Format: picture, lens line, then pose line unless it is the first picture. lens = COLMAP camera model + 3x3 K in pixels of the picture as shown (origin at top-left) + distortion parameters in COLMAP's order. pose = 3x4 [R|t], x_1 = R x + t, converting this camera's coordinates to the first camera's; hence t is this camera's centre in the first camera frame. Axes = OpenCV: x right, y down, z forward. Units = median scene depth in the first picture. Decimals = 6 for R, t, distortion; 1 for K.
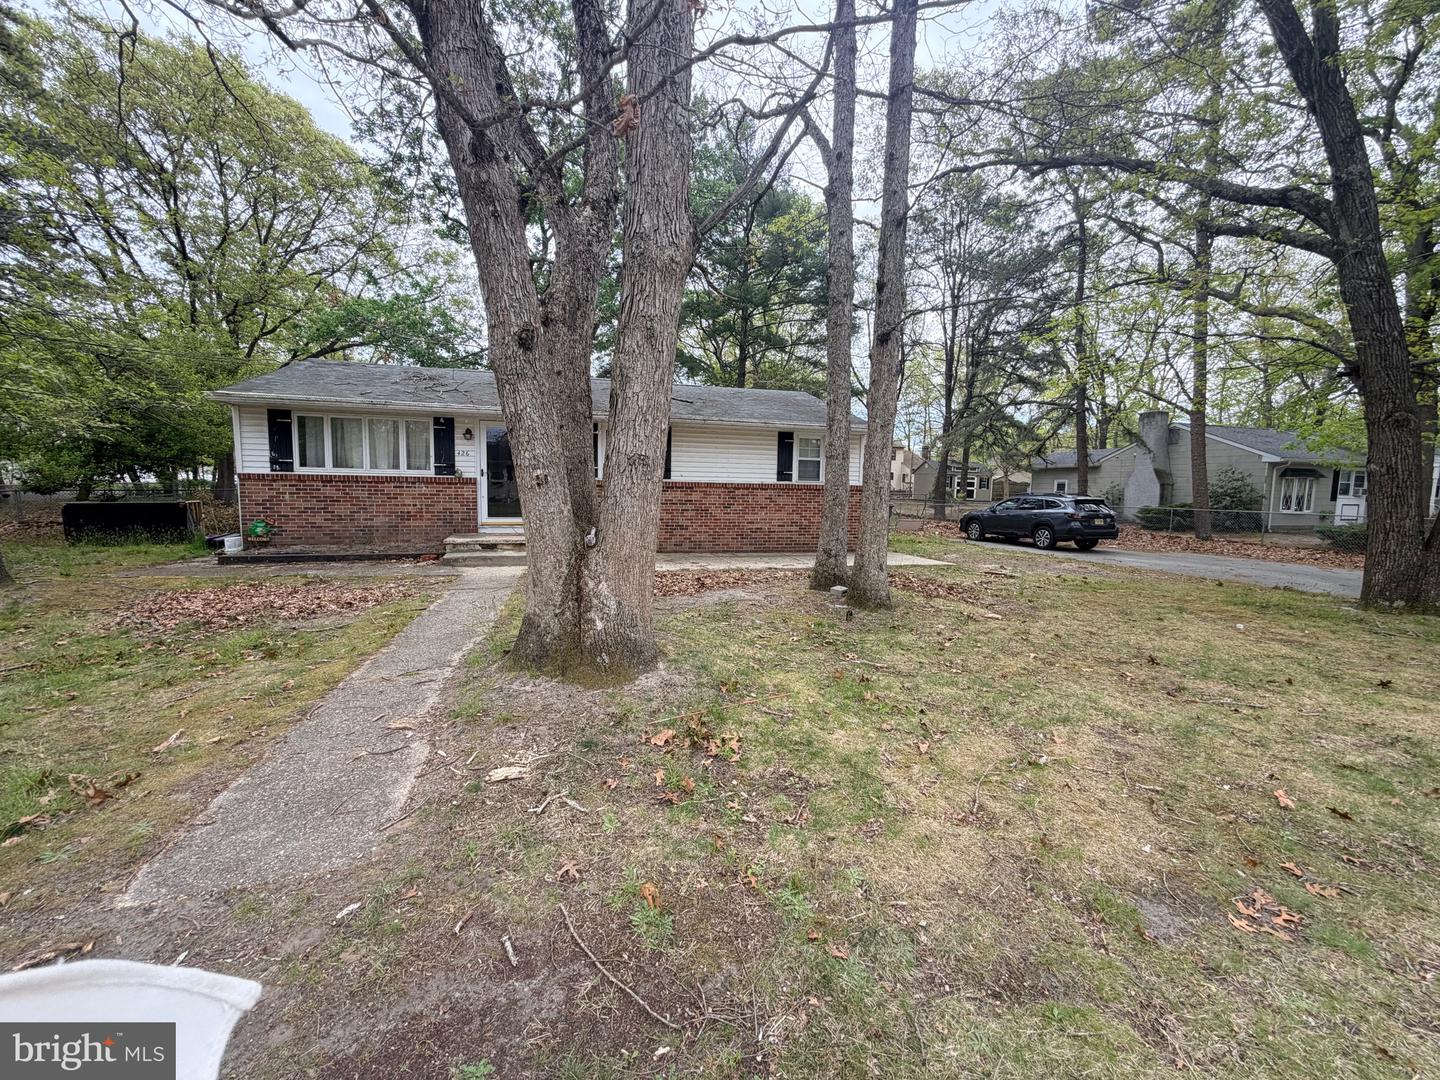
lens RADIAL K [[574.7, 0, 722.9], [0, 574.7, 544.4], [0, 0, 1]] dist [0.000398, 0.000147]
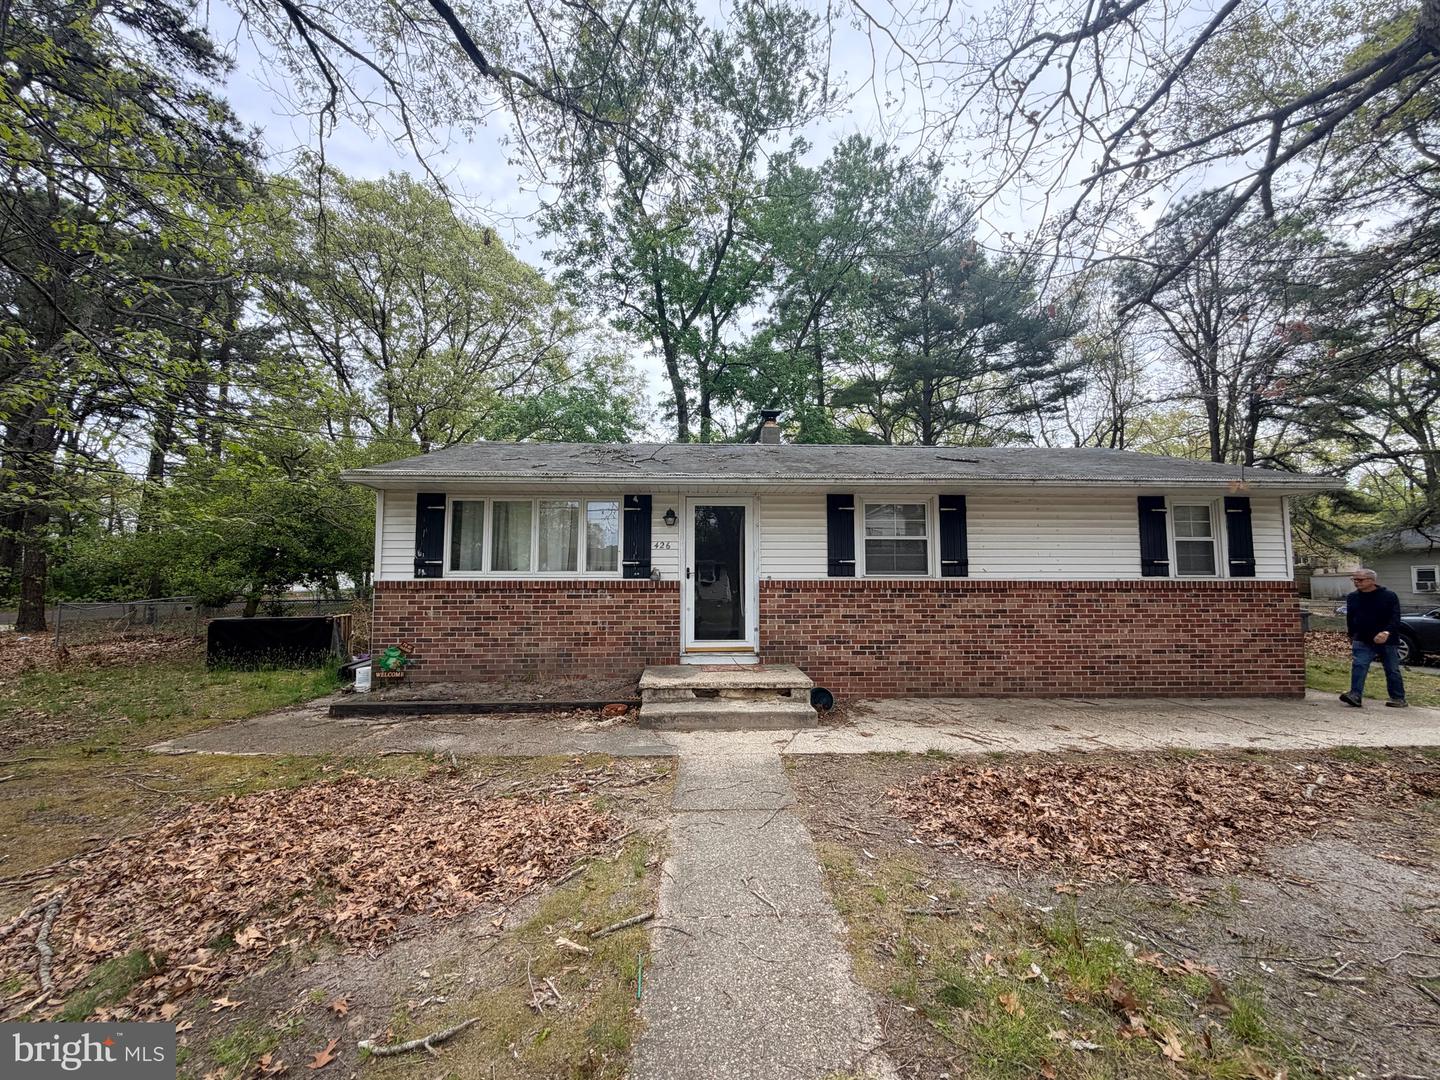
lens RADIAL K [[574.7, 0, 717.7], [0, 574.7, 547.4], [0, 0, 1]] dist [0.000398, 0.000147]
pose [[0.972524, -0.032507, -0.230523, -0.232166], [-0.005557, 0.986680, -0.162578, -0.046129], [0.232738, 0.159391, 0.959389, 0.363875]]
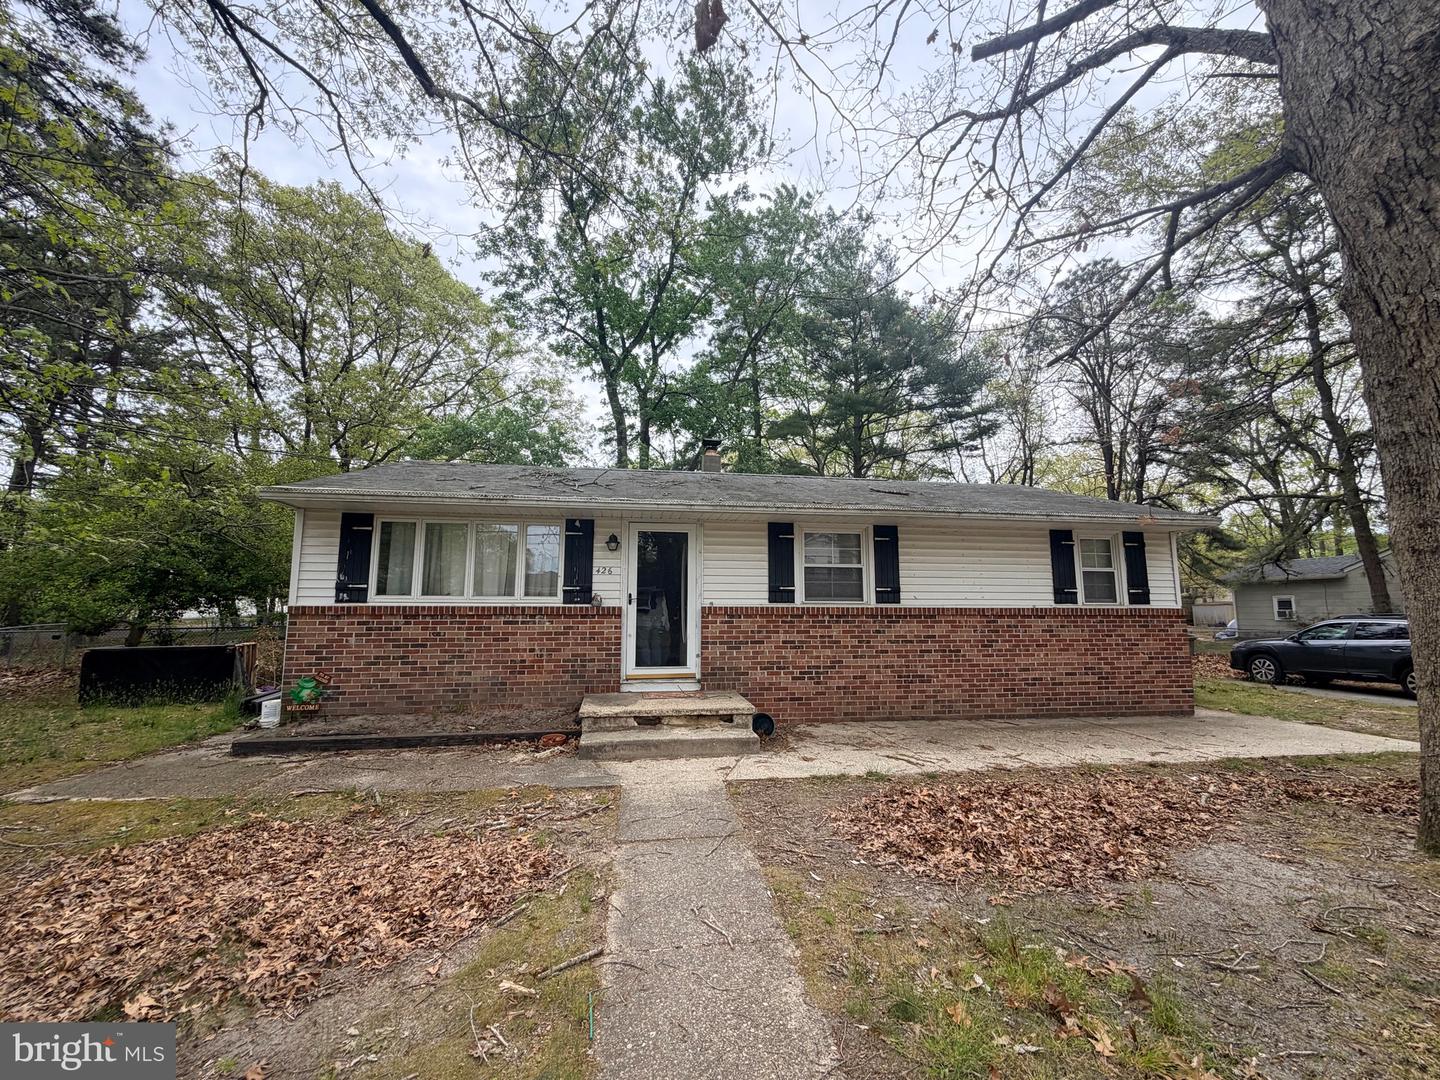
lens RADIAL K [[574.7, 0, 718.0], [0, 574.7, 545.7], [0, 0, 1]] dist [0.000398, 0.000147]
pose [[0.992649, -0.029352, -0.117414, -0.240601], [0.003828, 0.977275, -0.211942, -0.044116], [0.120966, 0.209934, 0.970204, 0.357994]]
